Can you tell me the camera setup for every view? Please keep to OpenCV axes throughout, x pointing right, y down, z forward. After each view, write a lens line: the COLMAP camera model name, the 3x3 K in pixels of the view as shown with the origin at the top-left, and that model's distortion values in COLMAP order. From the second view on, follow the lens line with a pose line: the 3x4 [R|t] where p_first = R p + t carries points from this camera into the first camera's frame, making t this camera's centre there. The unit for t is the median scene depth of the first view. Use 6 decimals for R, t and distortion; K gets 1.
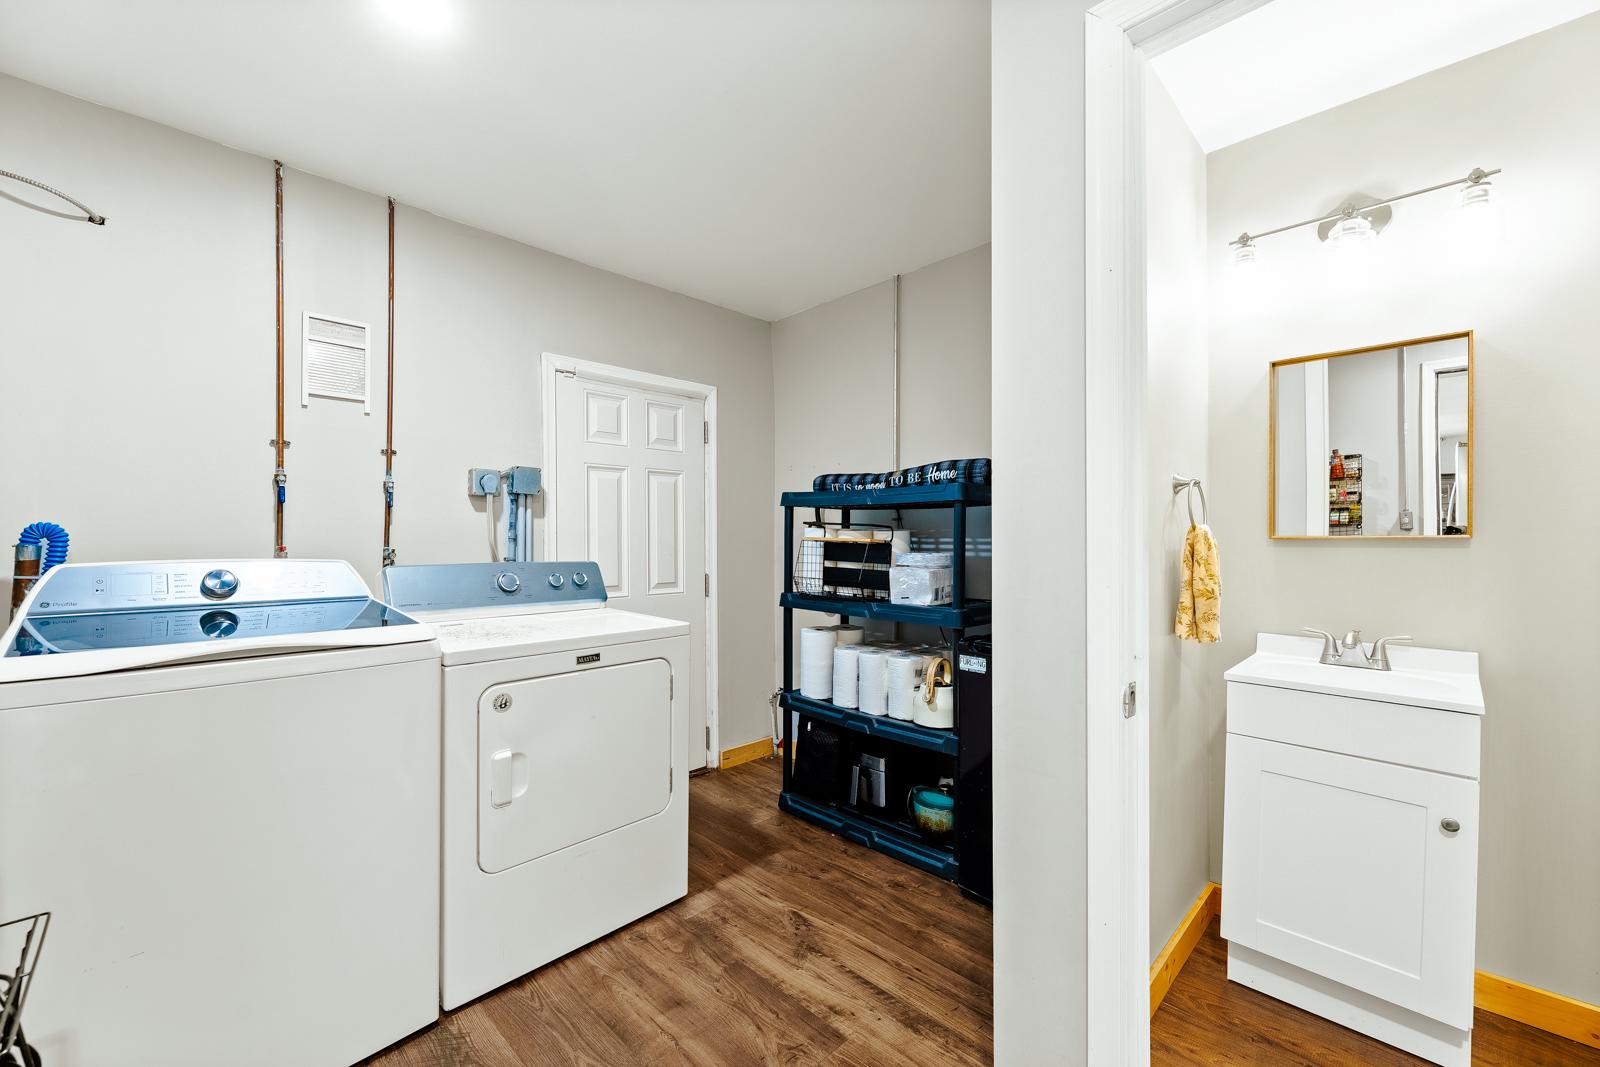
lens RADIAL K [[654.2, 0, 803.1], [0, 654.2, 536.9], [0, 0, 1]] dist [-0.001670, 0.000031]
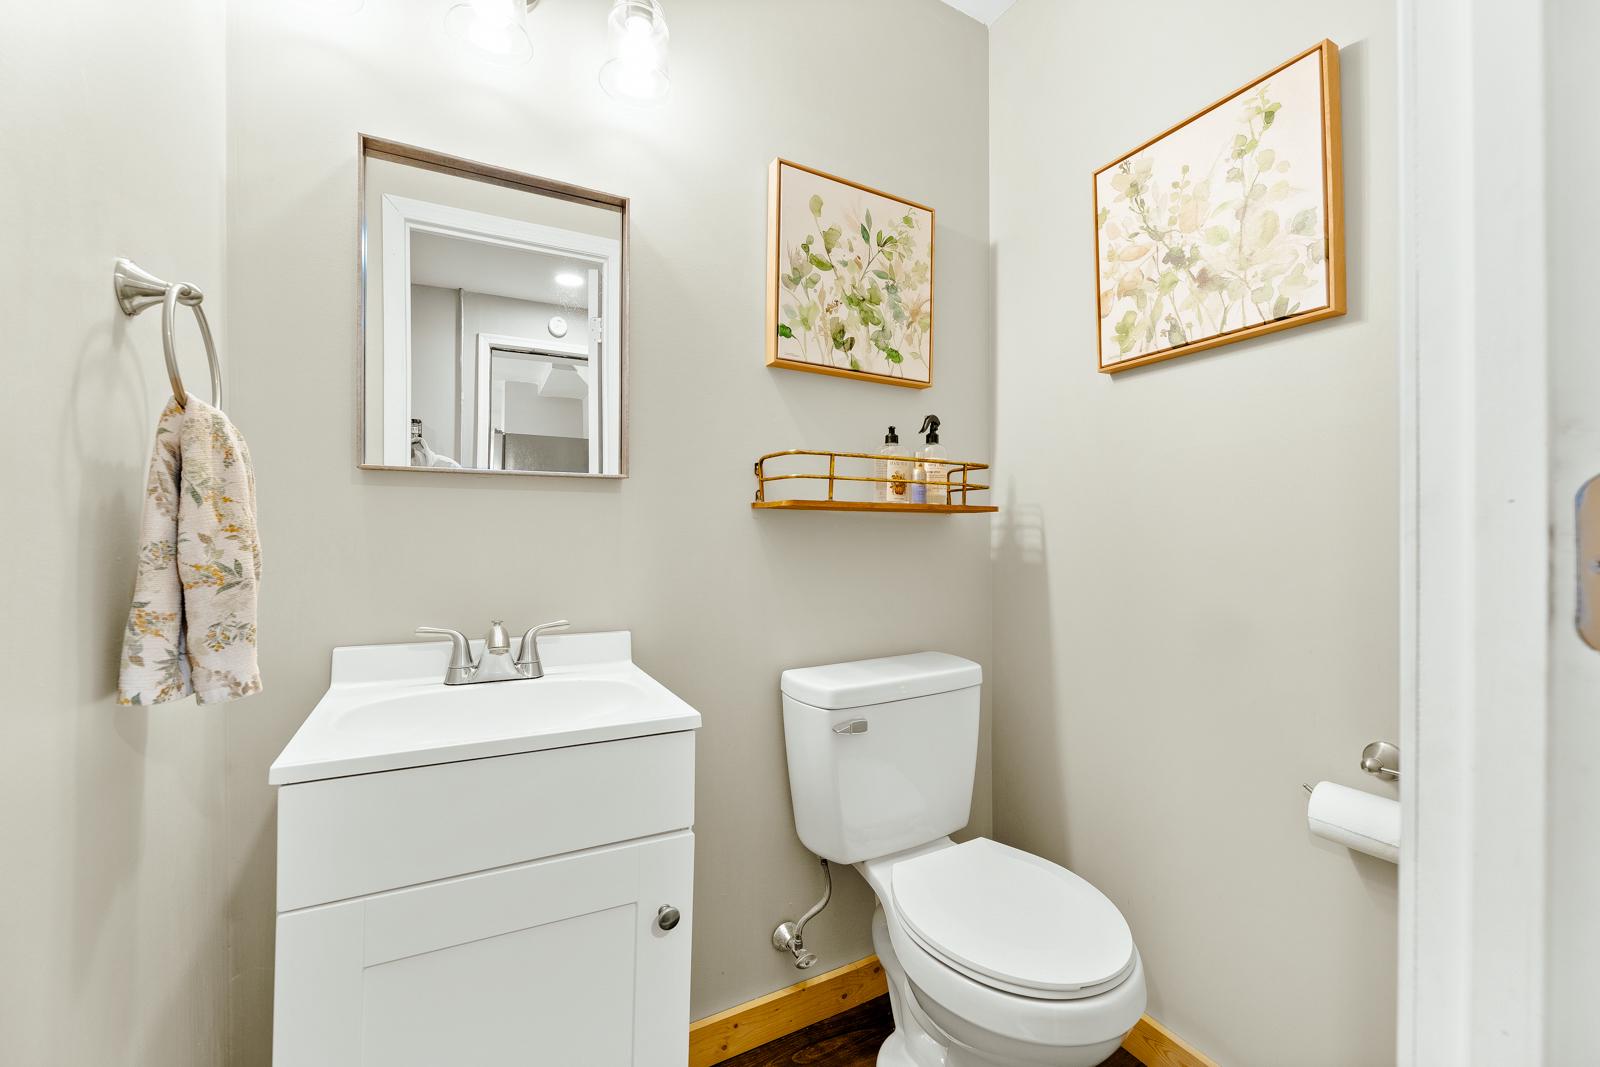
lens RADIAL K [[654.2, 0, 803.1], [0, 654.2, 536.9], [0, 0, 1]] dist [-0.001670, 0.000031]
pose [[0.290835, -0.002323, 0.956770, 0.340955], [-0.003963, 0.999986, 0.003633, 0.060351], [-0.956765, -0.004849, 0.290822, 0.546648]]
